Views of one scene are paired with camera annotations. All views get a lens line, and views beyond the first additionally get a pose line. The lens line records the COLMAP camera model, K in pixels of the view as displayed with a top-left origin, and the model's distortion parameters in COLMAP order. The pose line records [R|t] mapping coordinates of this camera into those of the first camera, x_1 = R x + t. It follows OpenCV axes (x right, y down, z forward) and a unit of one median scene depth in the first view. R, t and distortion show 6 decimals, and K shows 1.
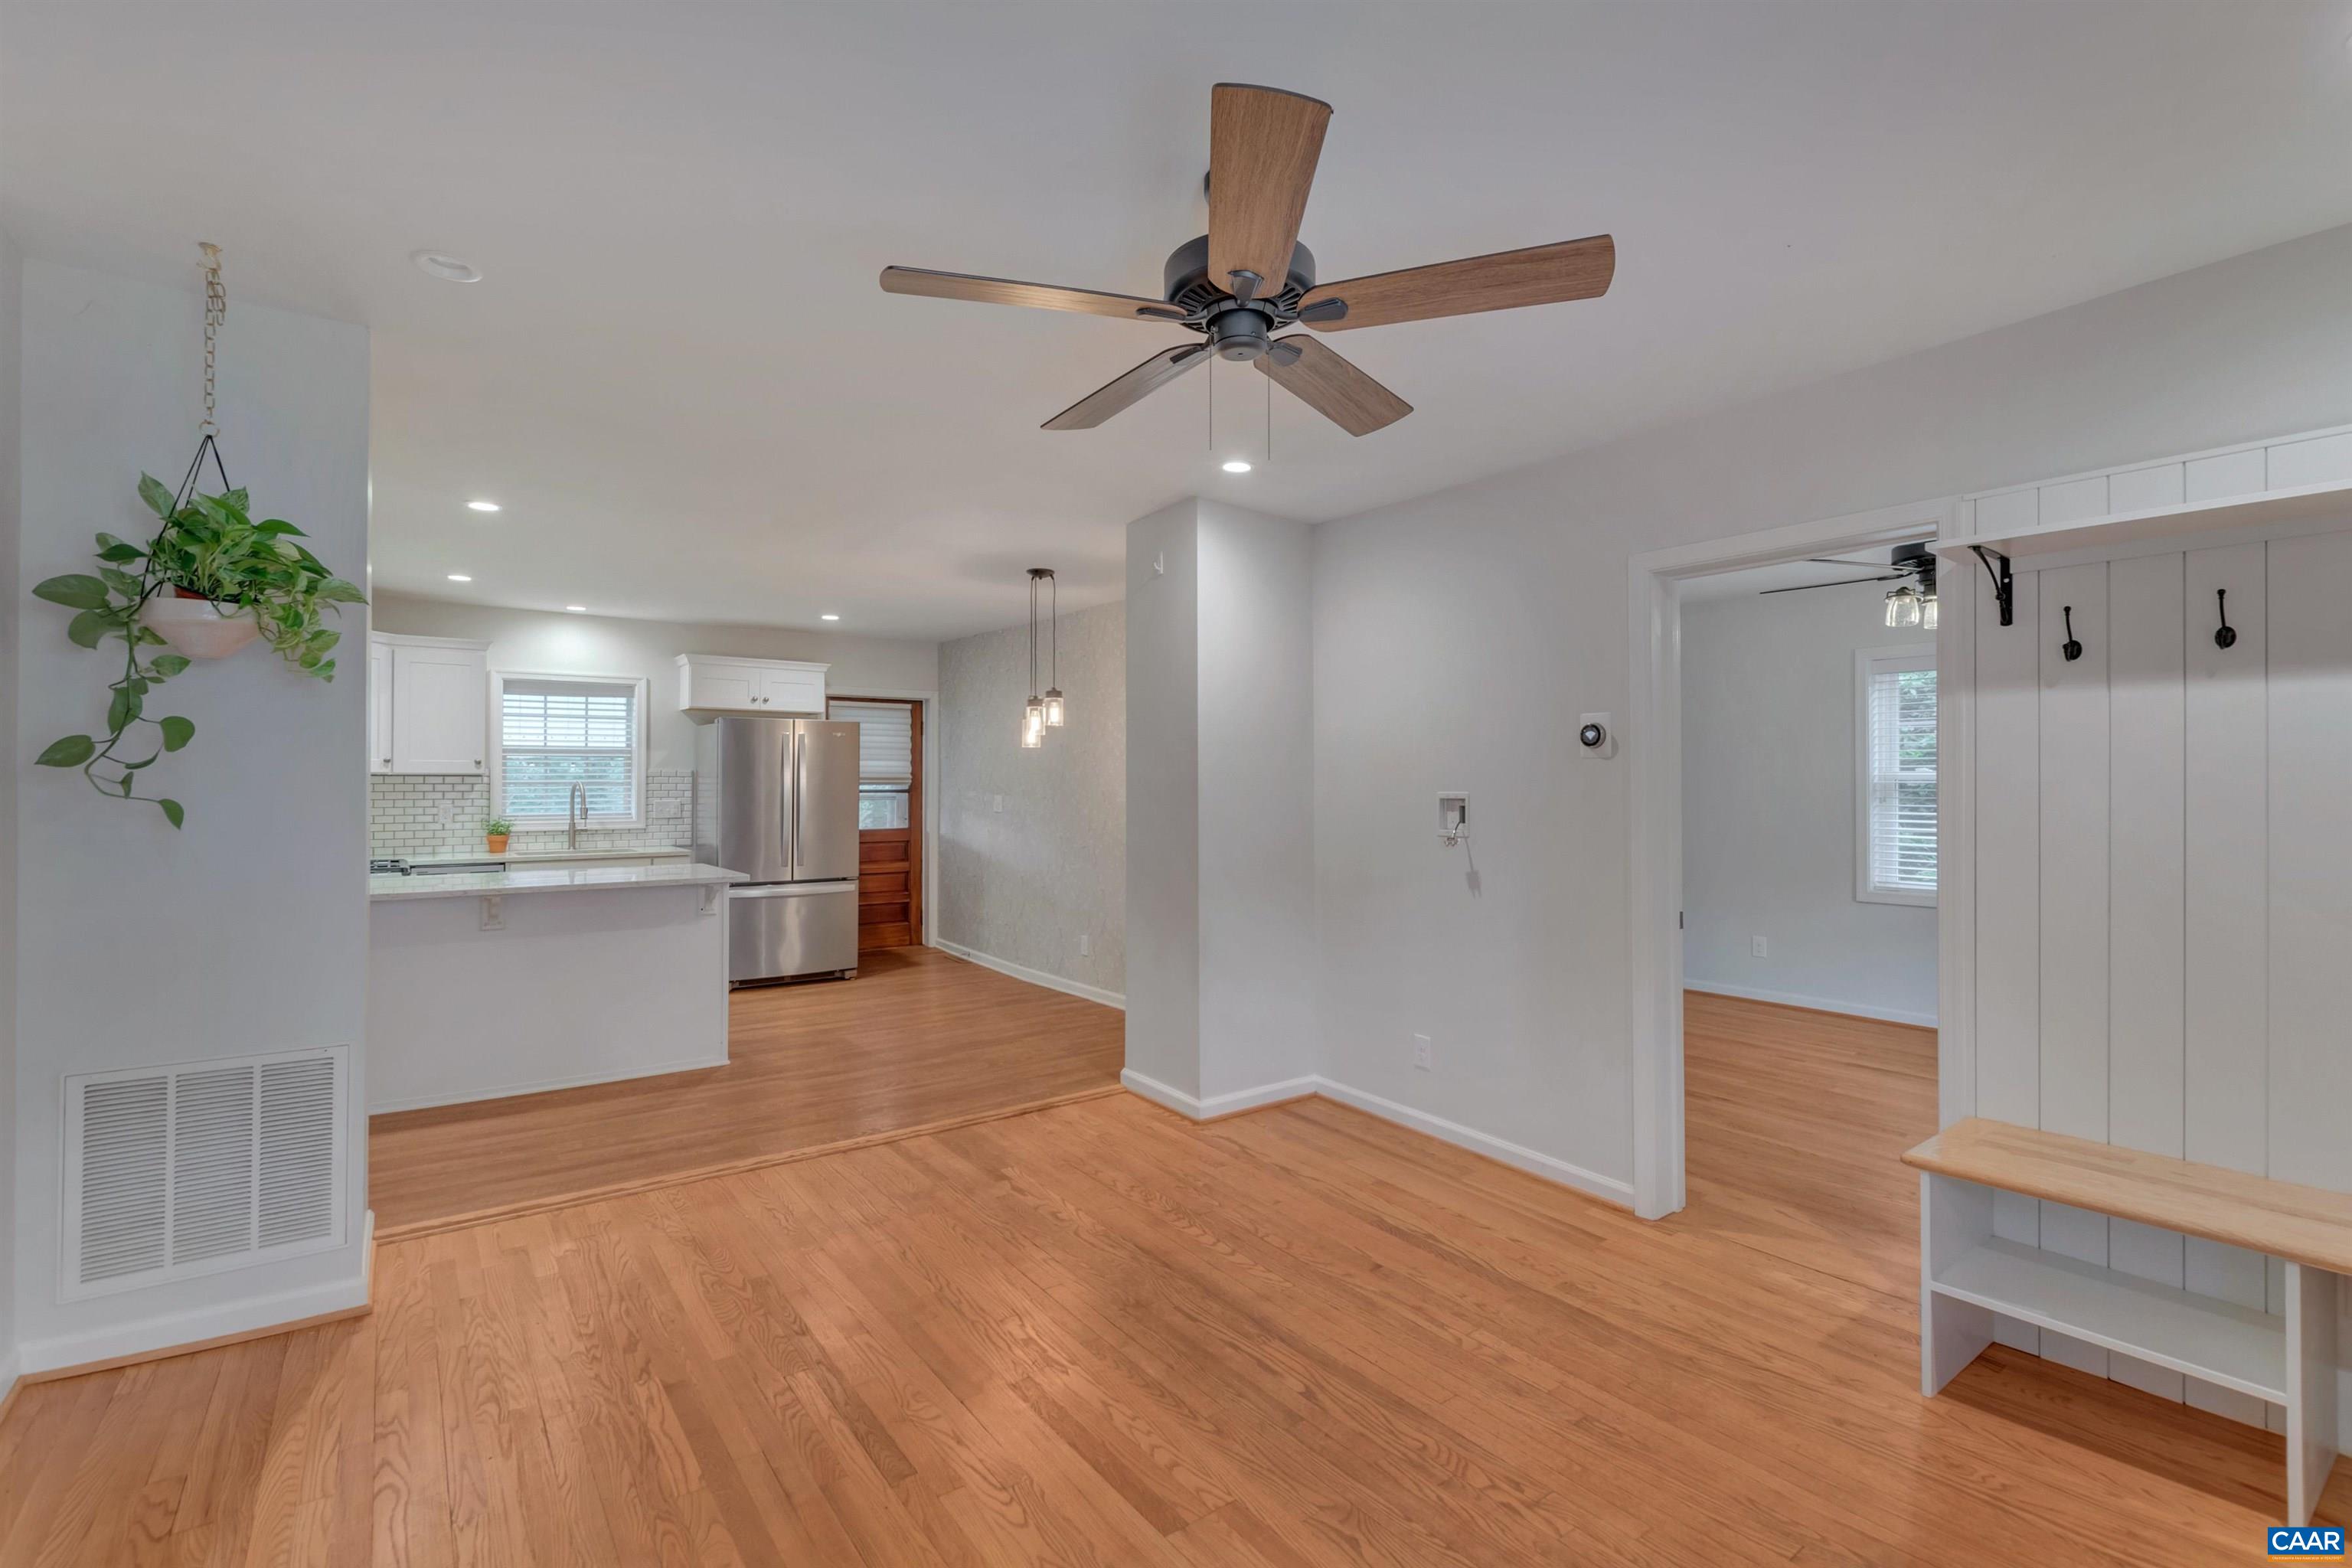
lens RADIAL K [[1044.6, 0, 1183.0], [0, 1044.6, 770.3], [0, 0, 1]] dist [0.004321, -0.002104]
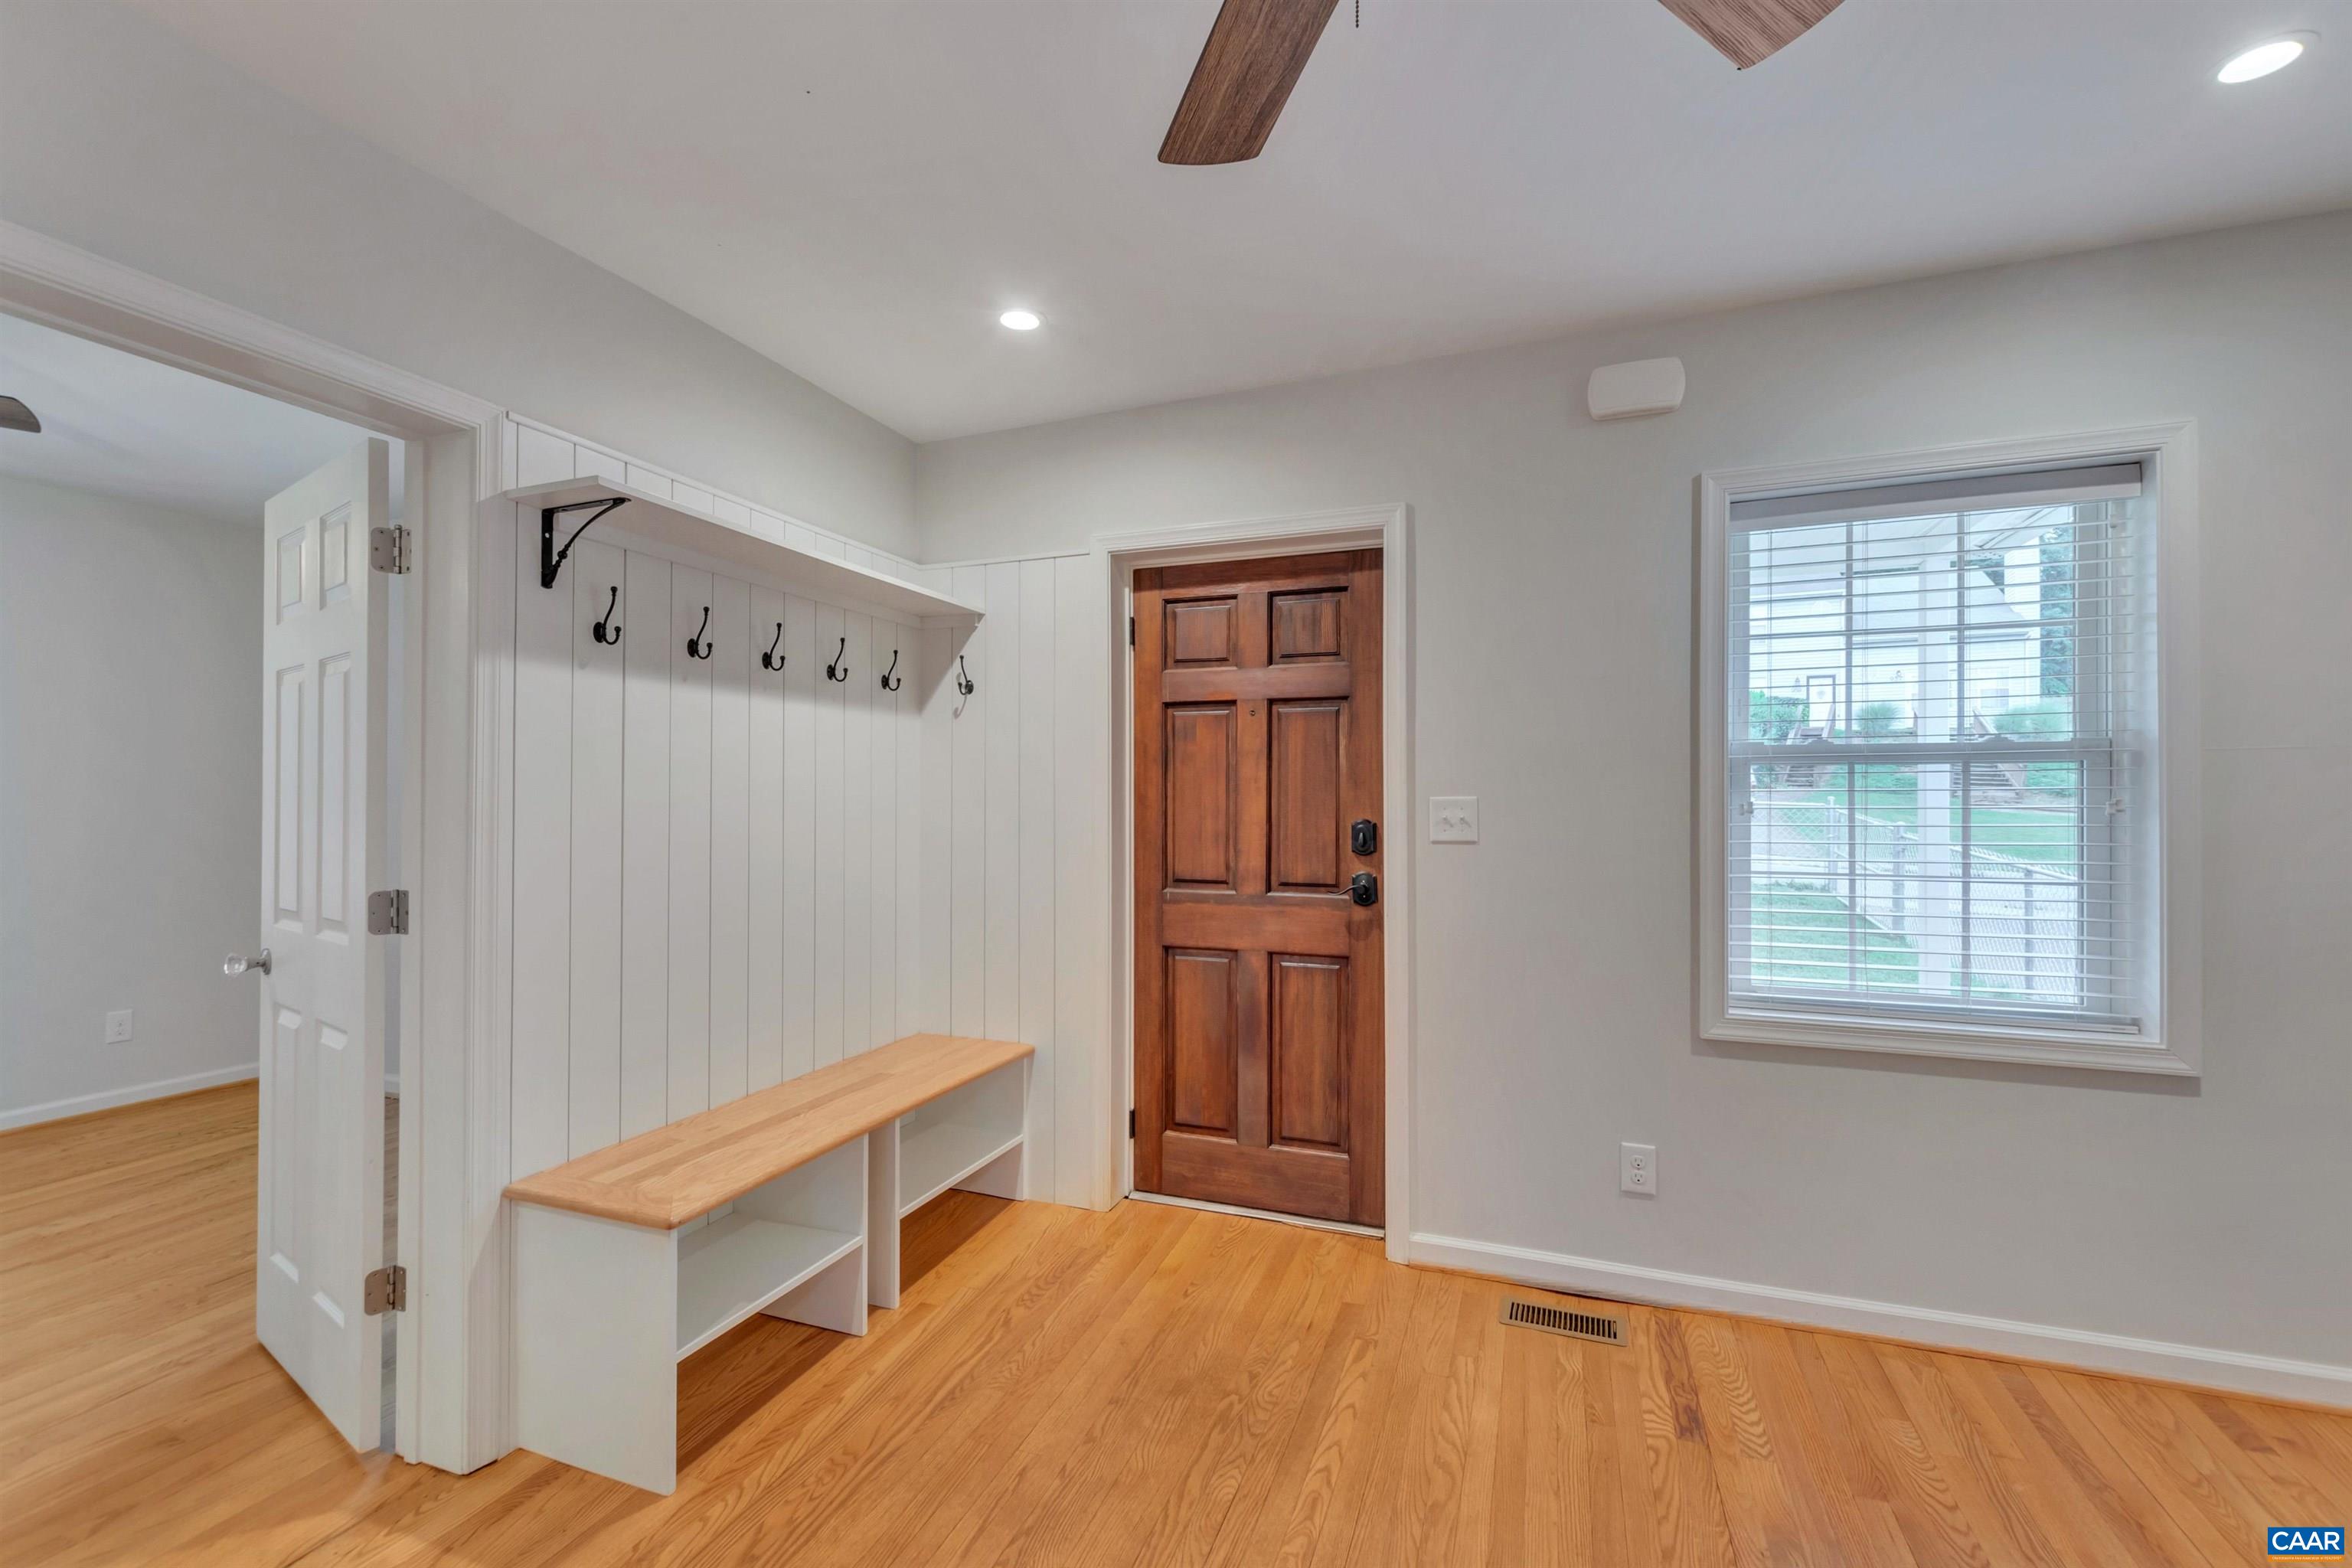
lens RADIAL K [[1044.6, 0, 1173.4], [0, 1044.6, 791.7], [0, 0, 1]] dist [0.004321, -0.002104]
pose [[-0.530571, 0.002138, 0.847638, -0.069799], [-0.009346, 0.999921, -0.008373, 0.010111], [-0.847589, -0.012364, -0.530510, 0.344117]]
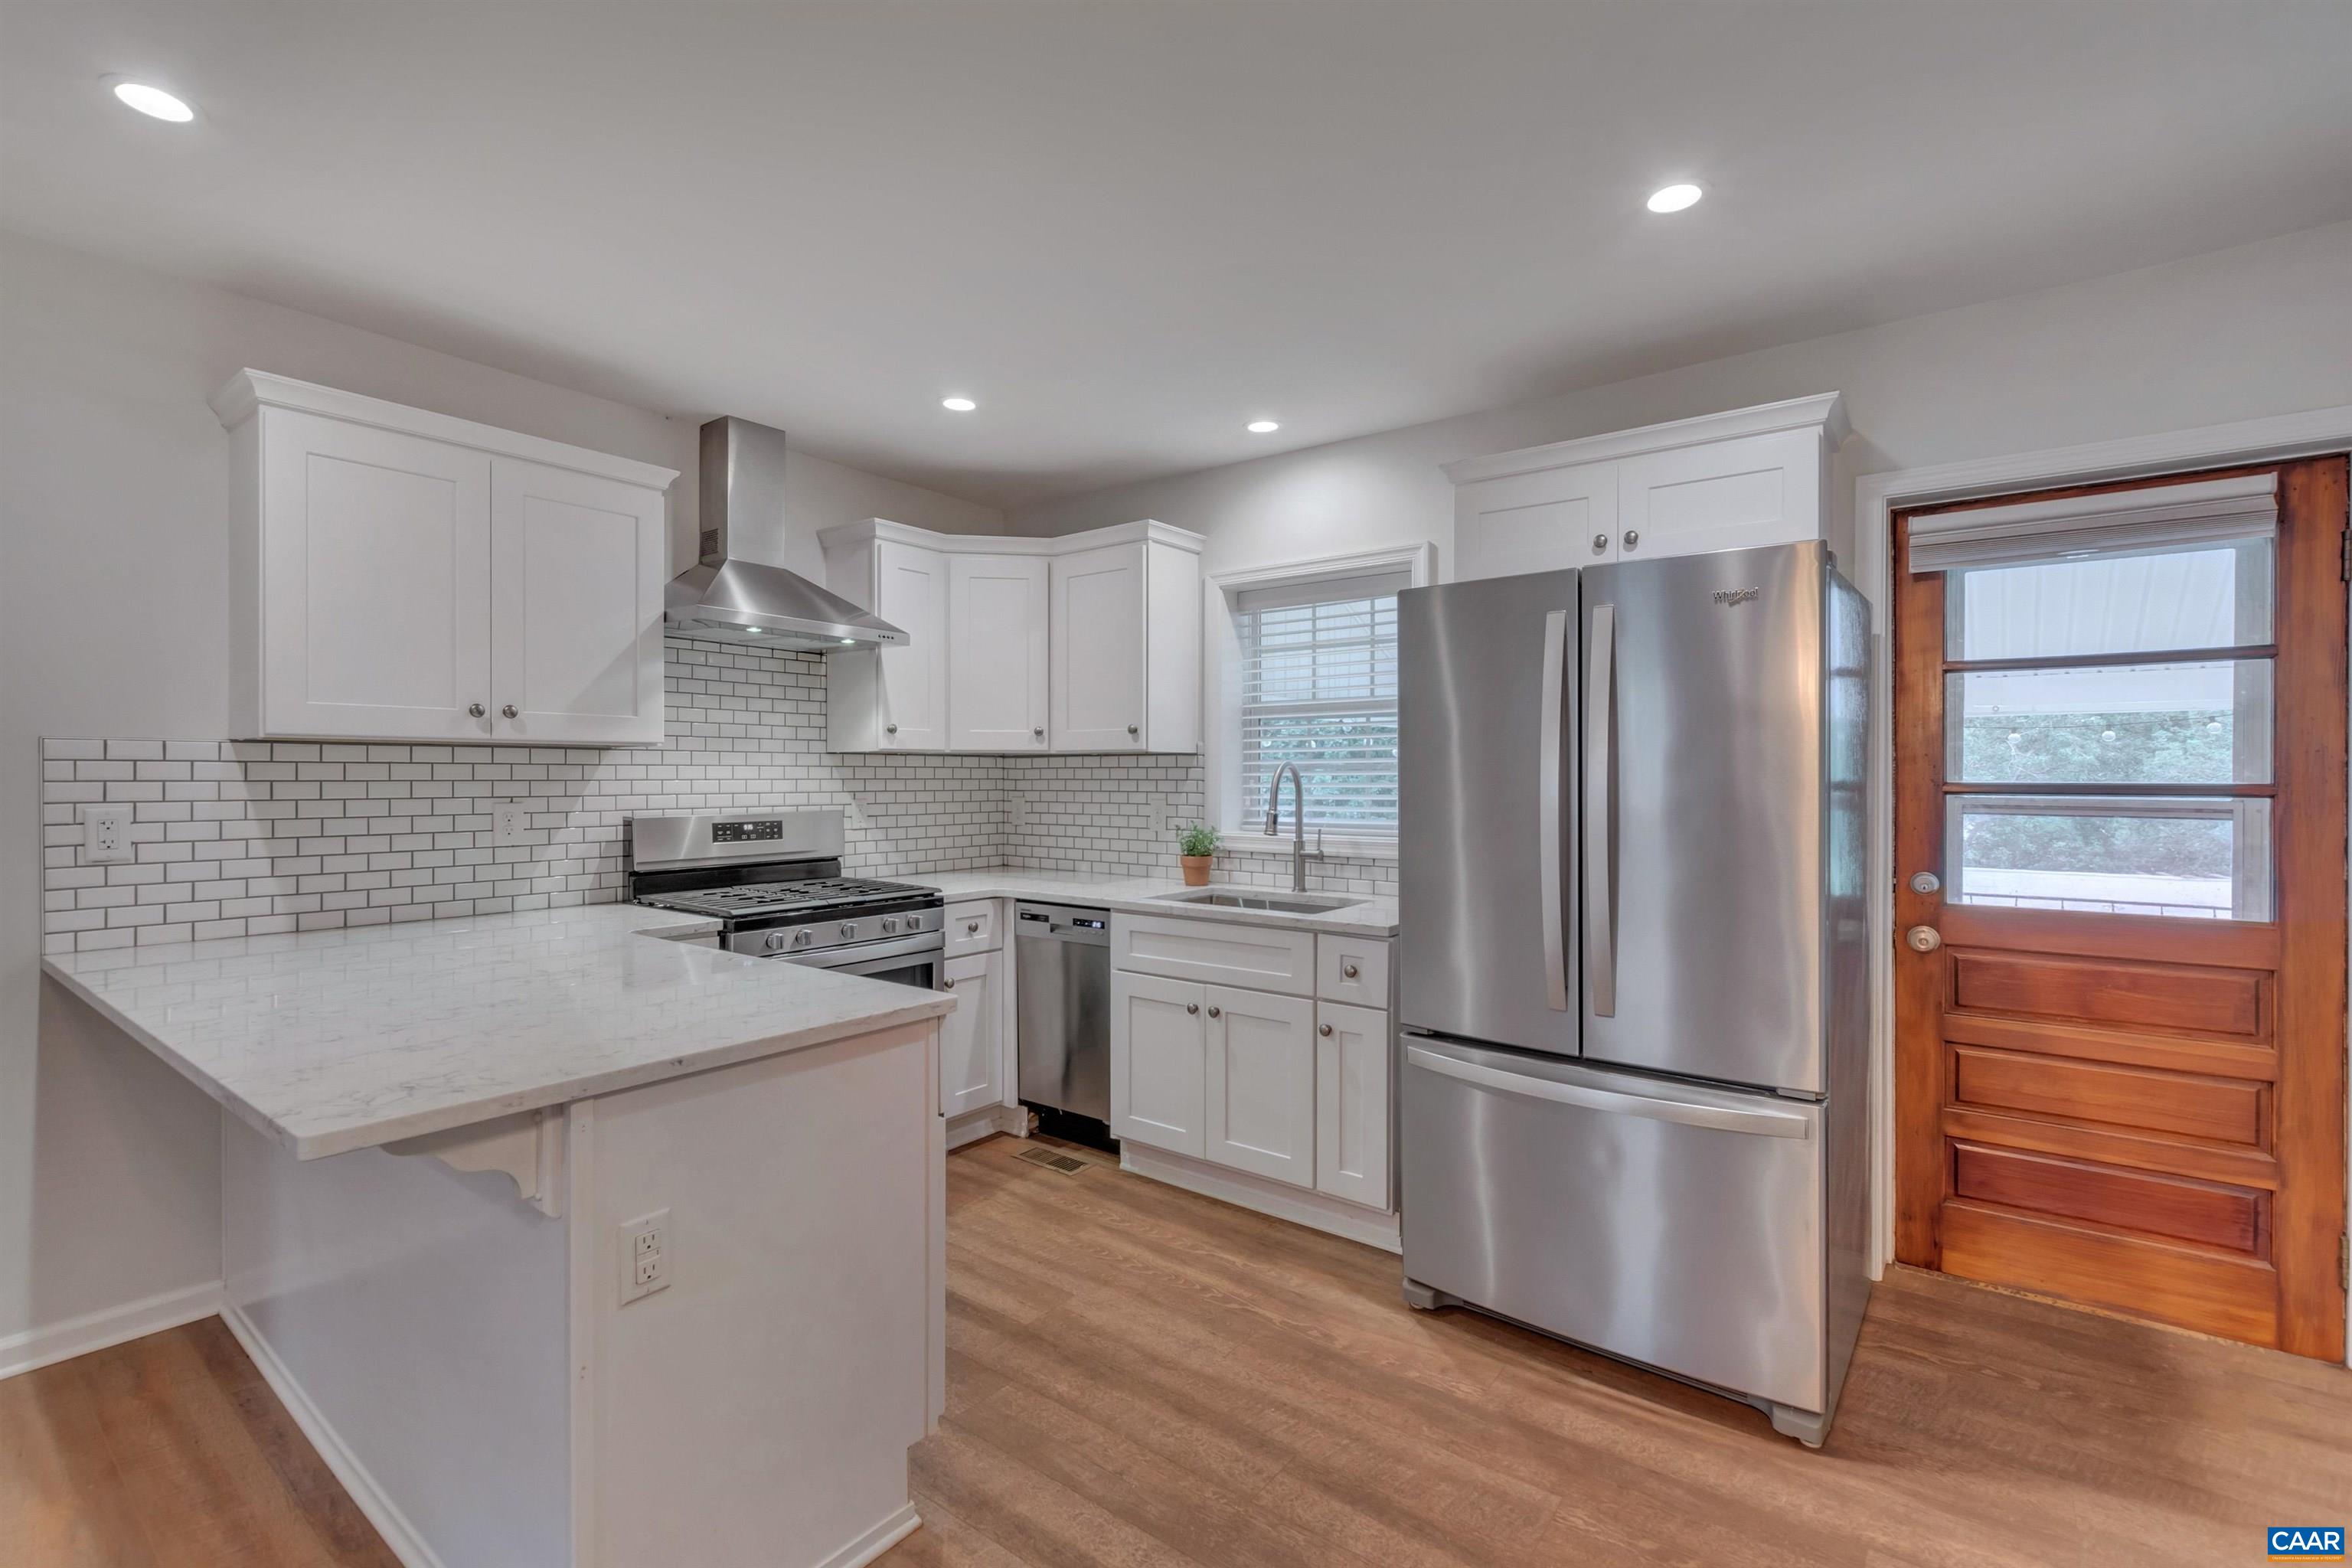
lens RADIAL K [[1044.6, 0, 1178.0], [0, 1044.6, 774.7], [0, 0, 1]] dist [0.004321, -0.002104]
pose [[0.272302, 0.002000, -0.962210, -0.116657], [0.013321, 0.999894, 0.005848, 0.016287], [0.962120, -0.014410, 0.272247, 1.001110]]
